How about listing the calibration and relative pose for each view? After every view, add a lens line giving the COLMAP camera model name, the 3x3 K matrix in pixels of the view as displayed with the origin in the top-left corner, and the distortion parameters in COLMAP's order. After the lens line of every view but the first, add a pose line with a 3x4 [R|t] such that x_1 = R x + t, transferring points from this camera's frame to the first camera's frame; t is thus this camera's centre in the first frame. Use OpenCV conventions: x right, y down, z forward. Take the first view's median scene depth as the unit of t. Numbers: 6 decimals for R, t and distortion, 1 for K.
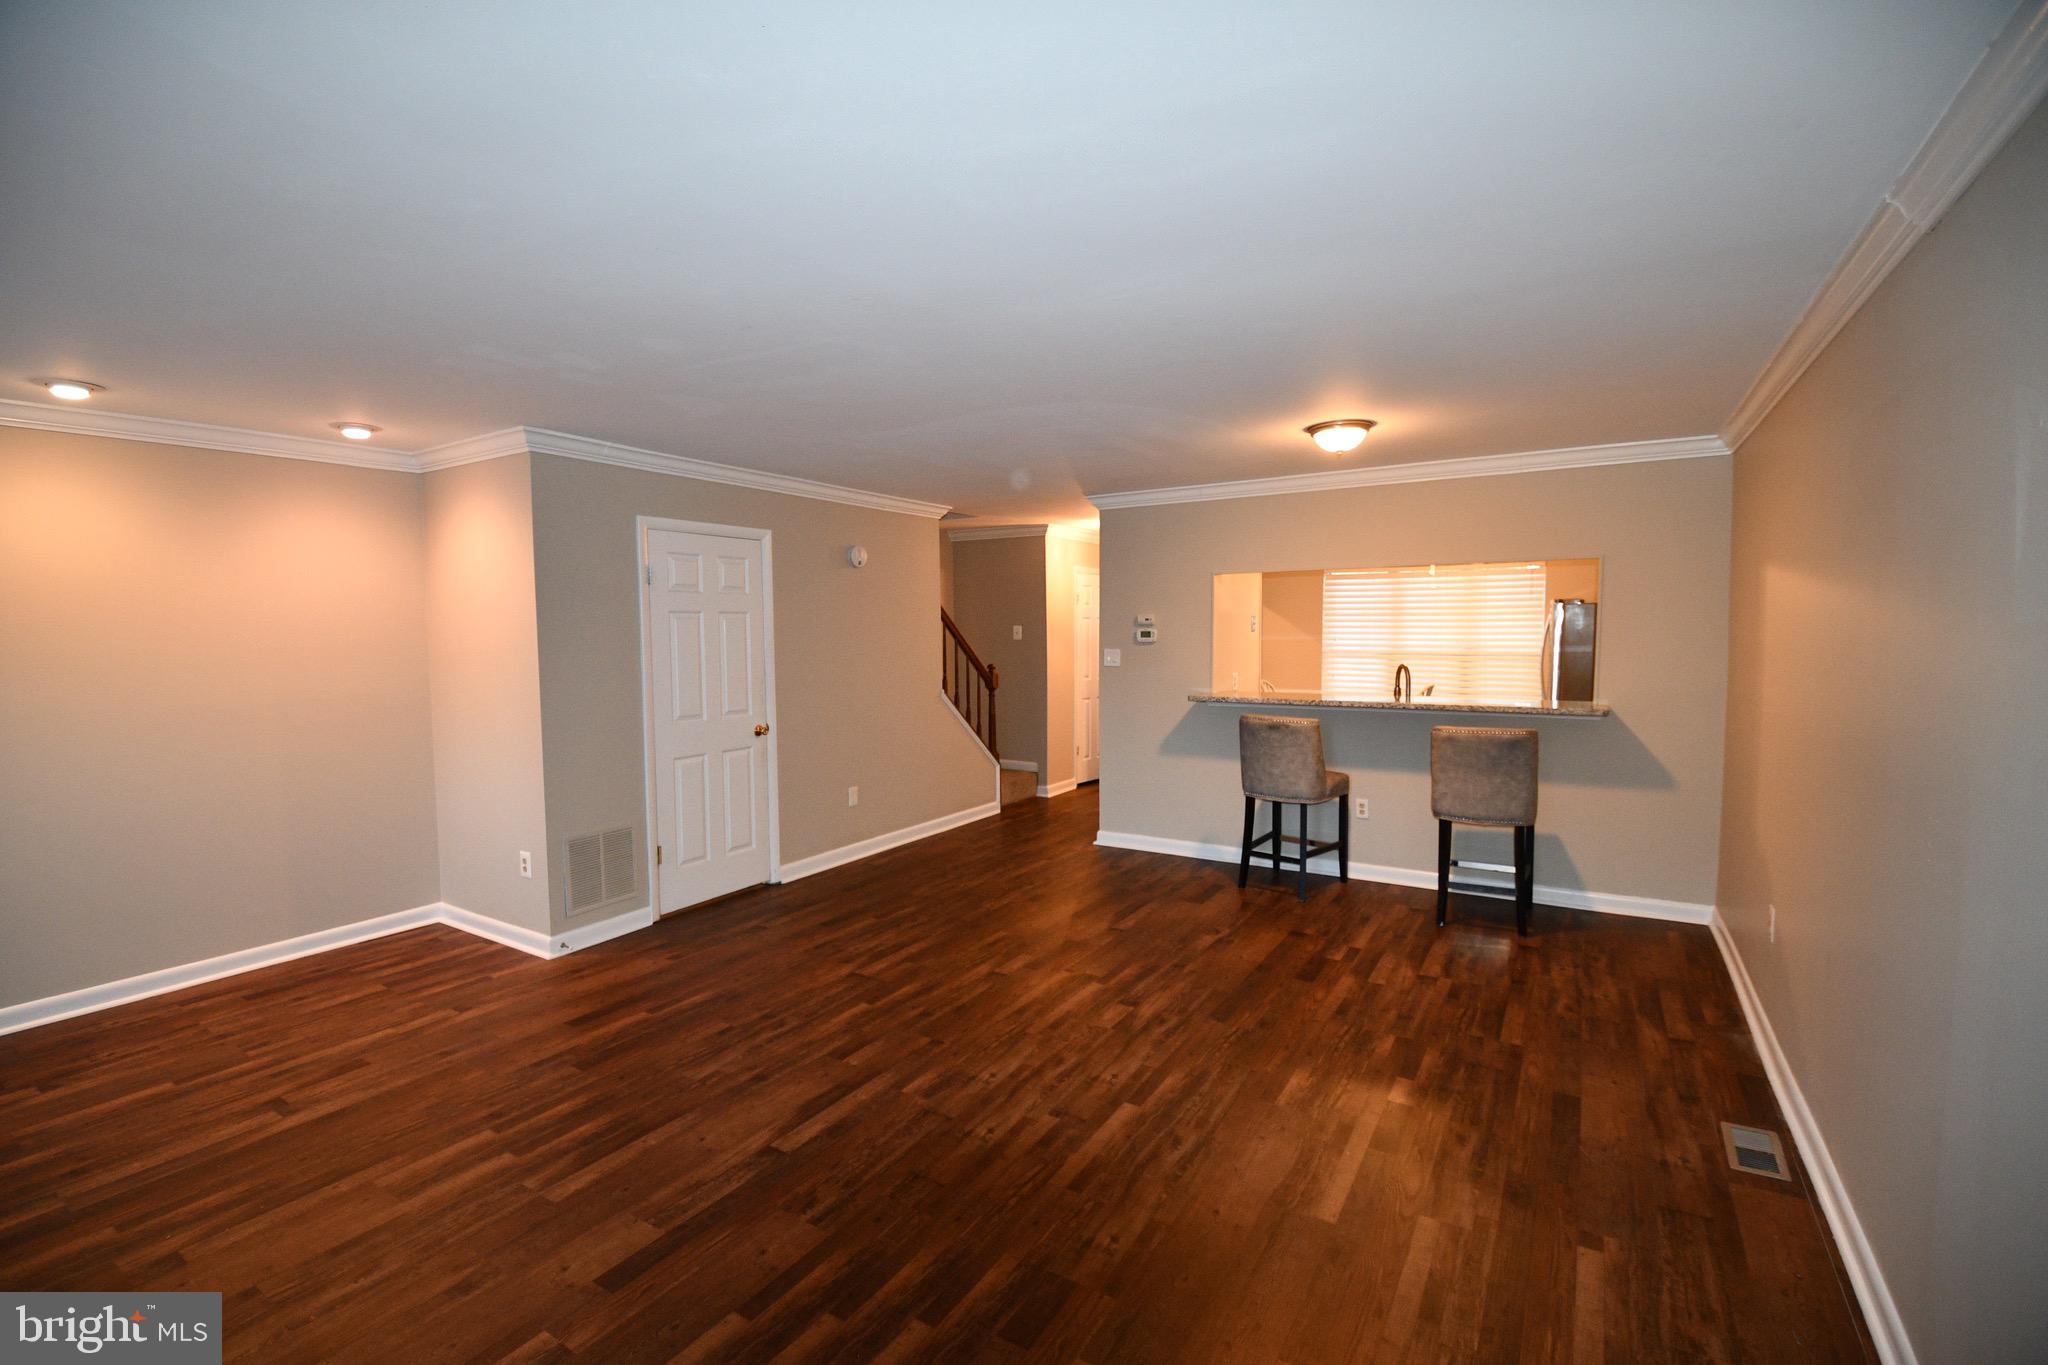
lens RADIAL K [[899.4, 0, 1000.7], [0, 899.4, 682.5], [0, 0, 1]] dist [0.002487, -0.000168]
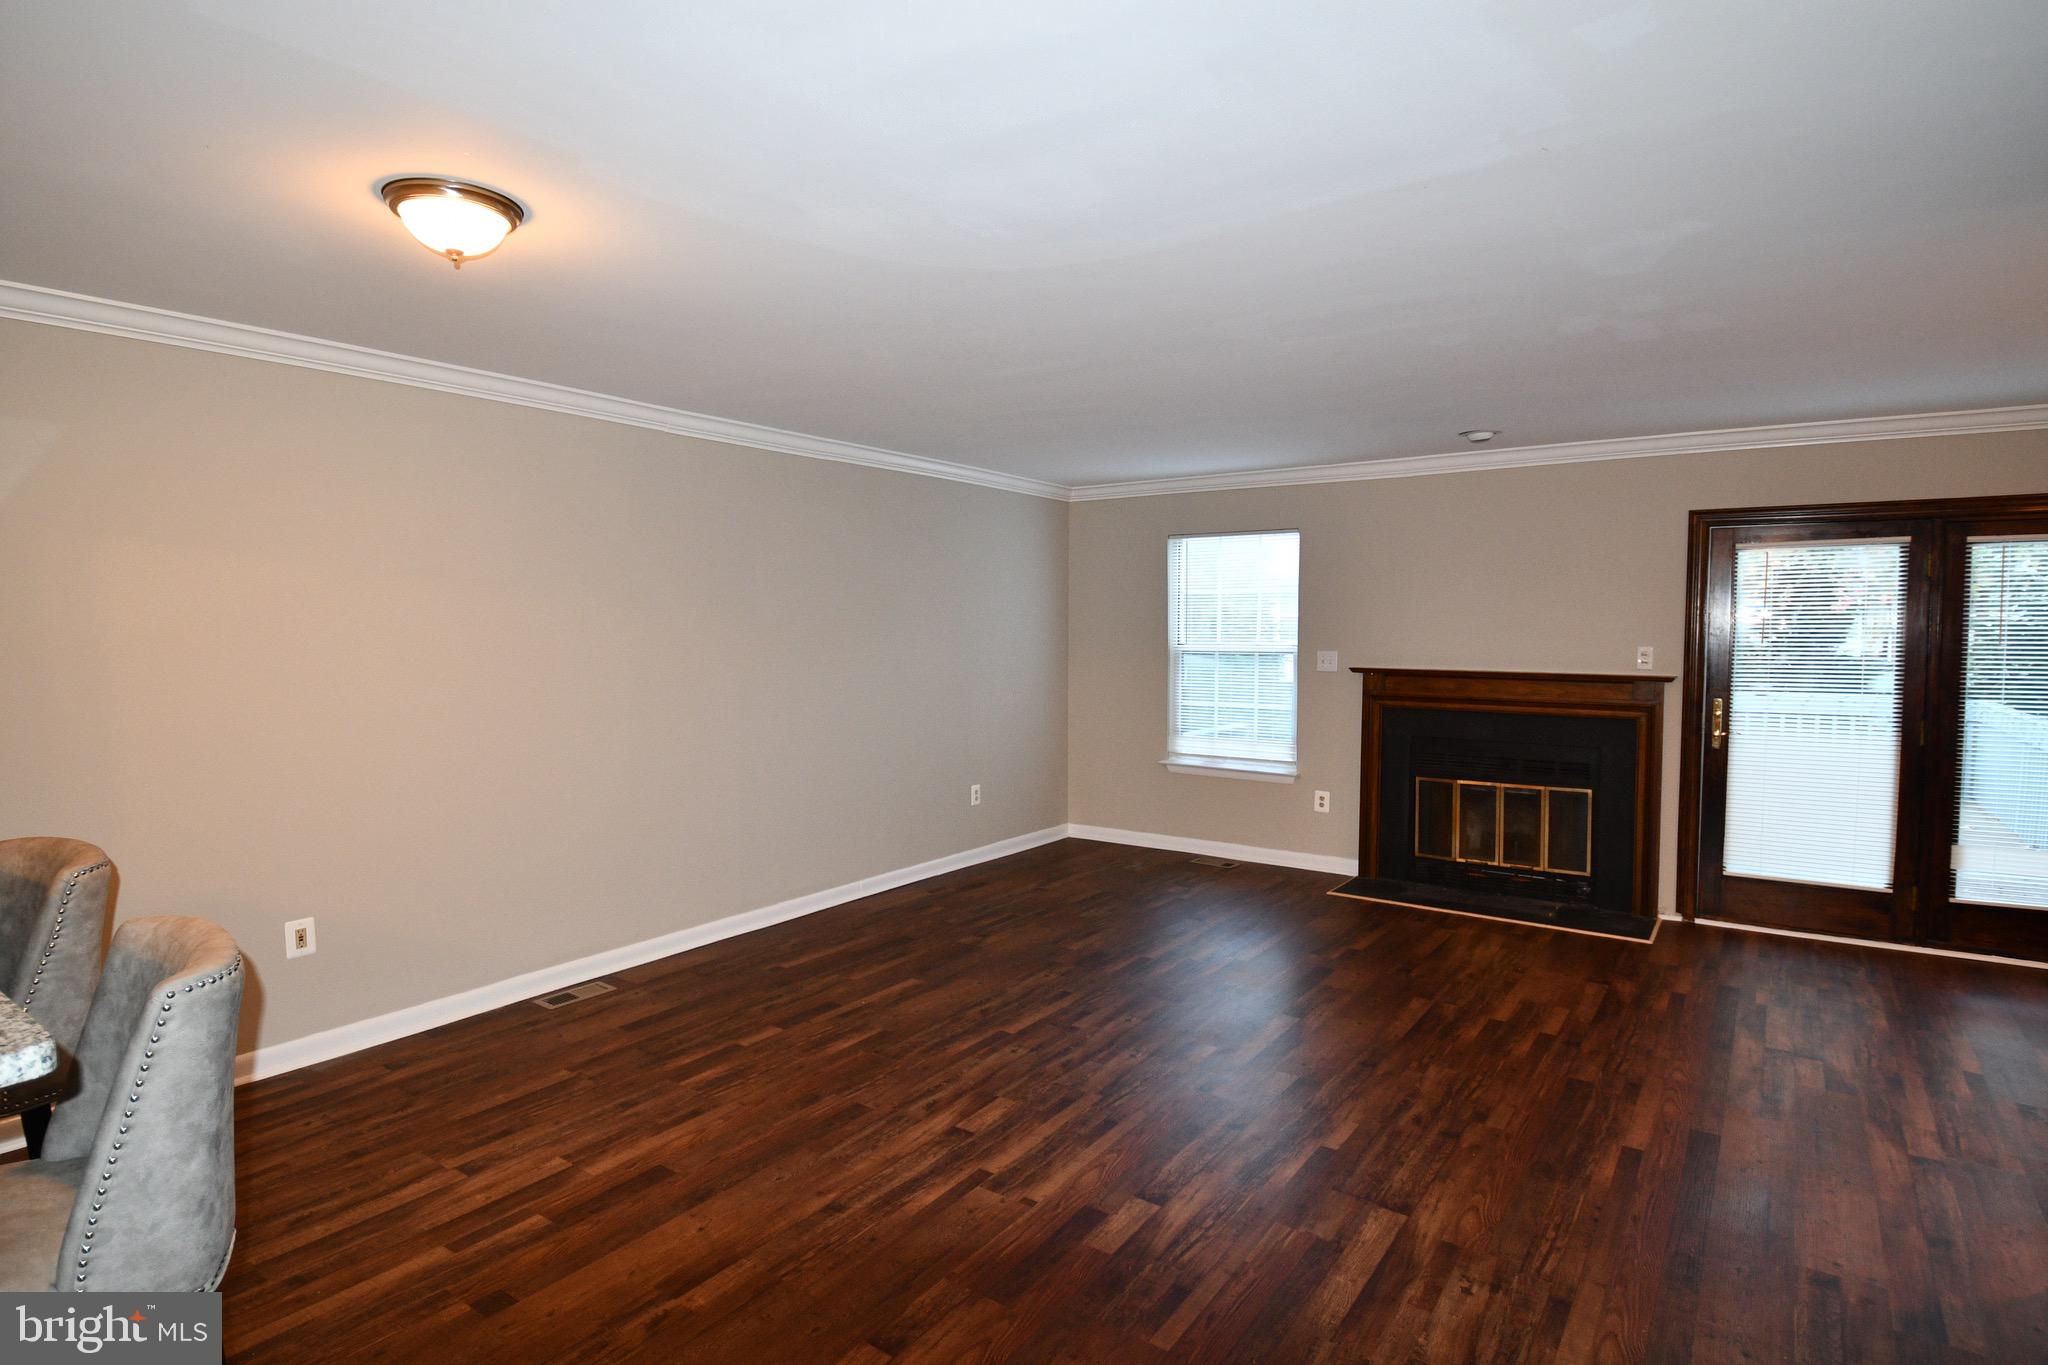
lens RADIAL K [[1072.5, 0, 1012.7], [0, 1072.5, 685.1], [0, 0, 1]] dist [0.042509, -0.051661]
pose [[-0.998917, 0.006000, 0.046139, 0.057596], [0.011187, 0.993531, 0.113008, -0.099734], [-0.045162, 0.113402, -0.992522, 1.825637]]
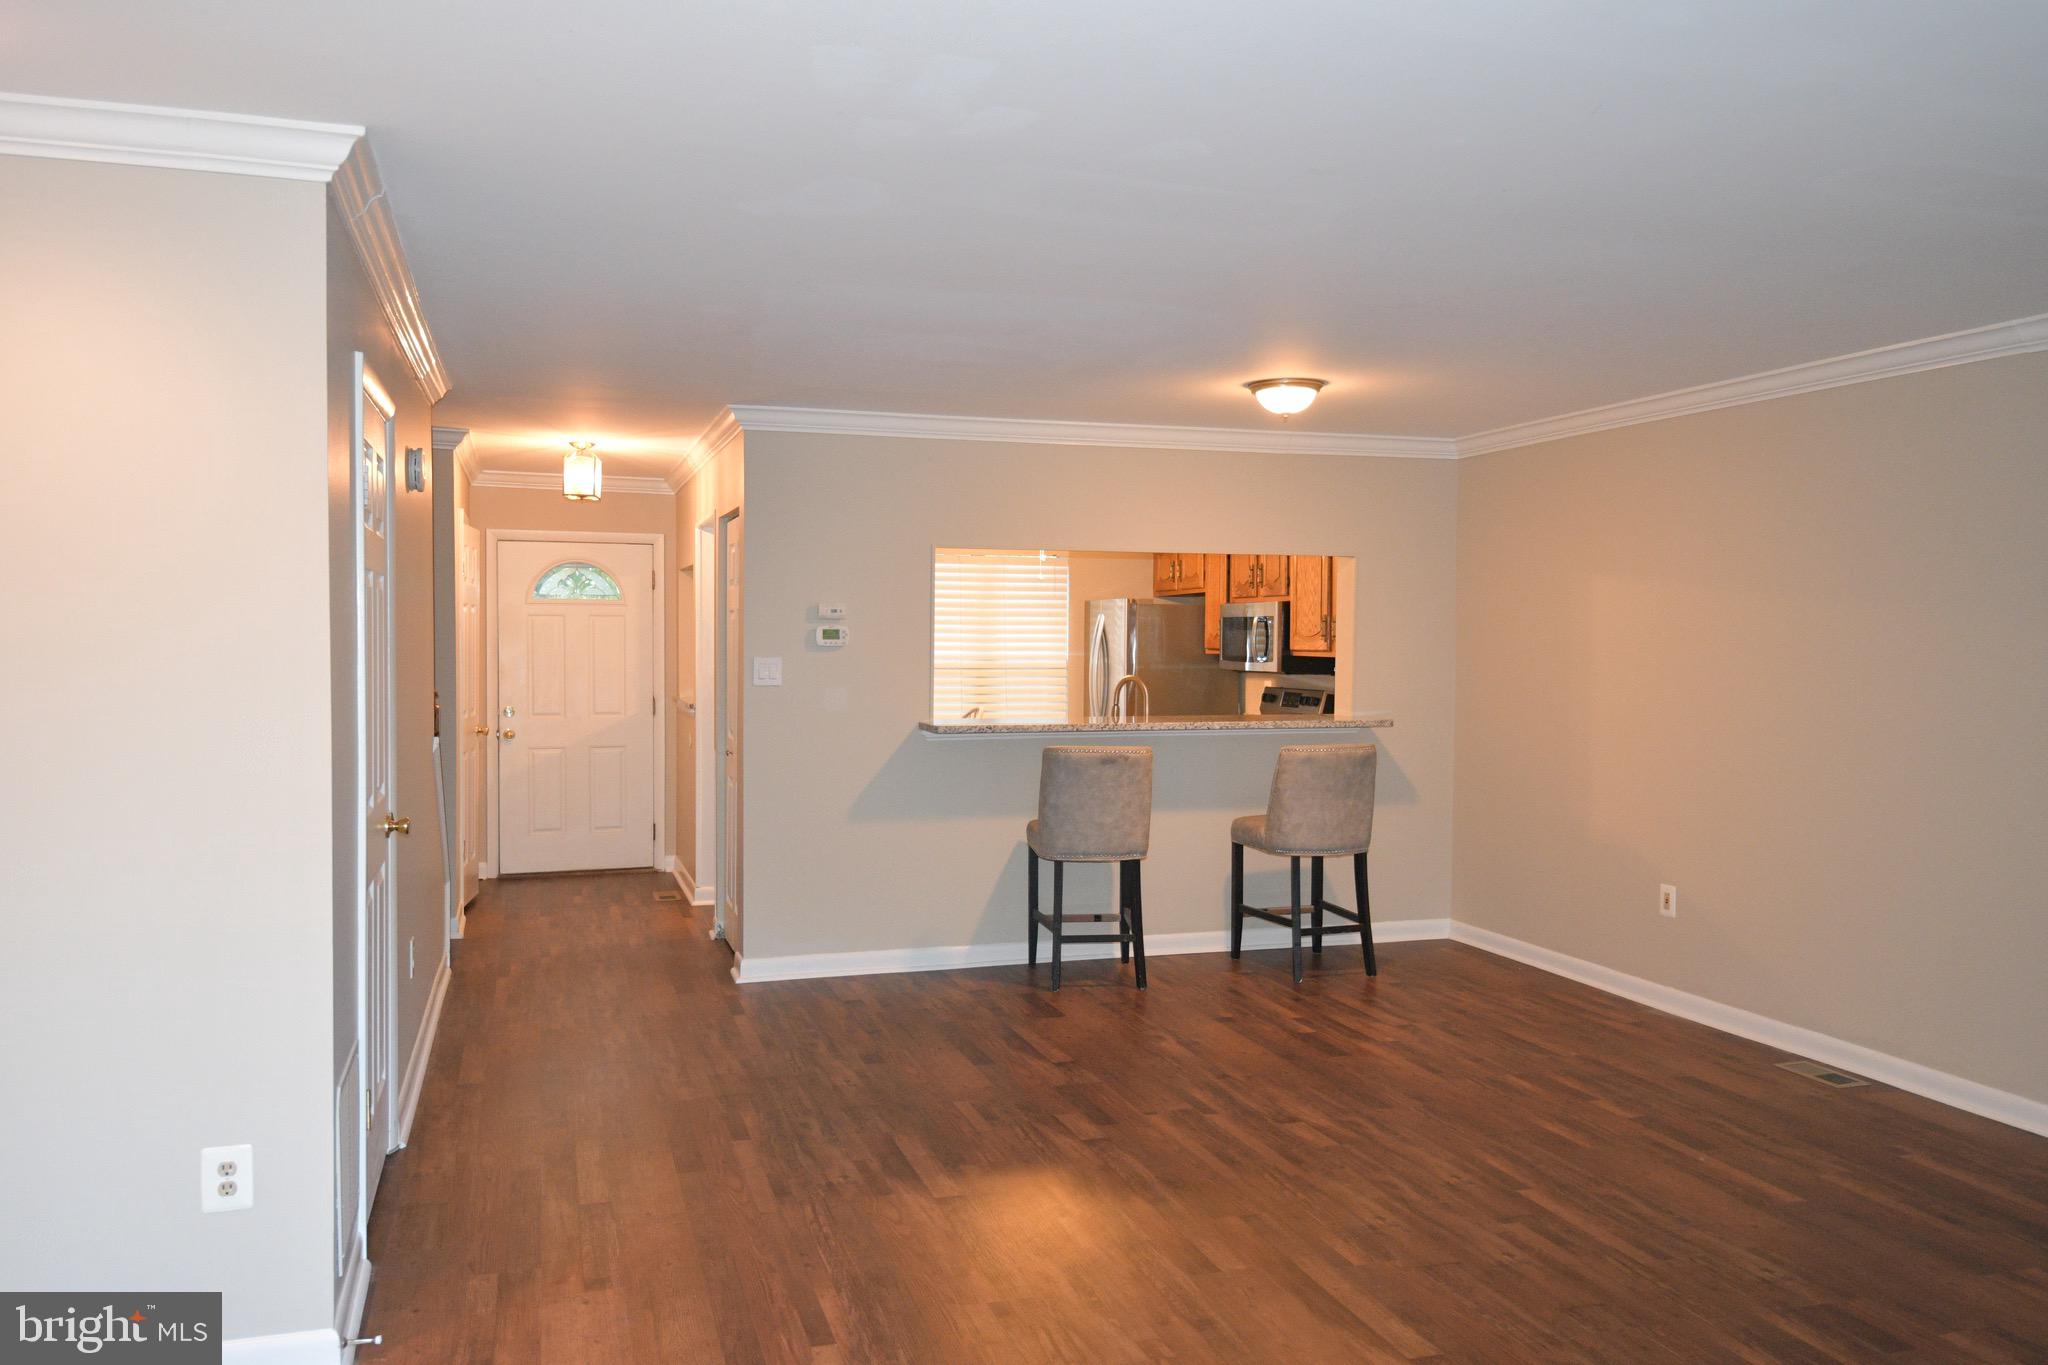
lens RADIAL K [[1554.3, 0, 1023.2], [0, 1554.3, 653.4], [0, 0, 1]] dist [0.036105, -0.006611]
pose [[0.640897, 0.004794, 0.767612, -1.009311], [0.031496, 0.998974, -0.032535, 0.001028], [-0.766981, 0.045028, 0.640089, 0.316003]]
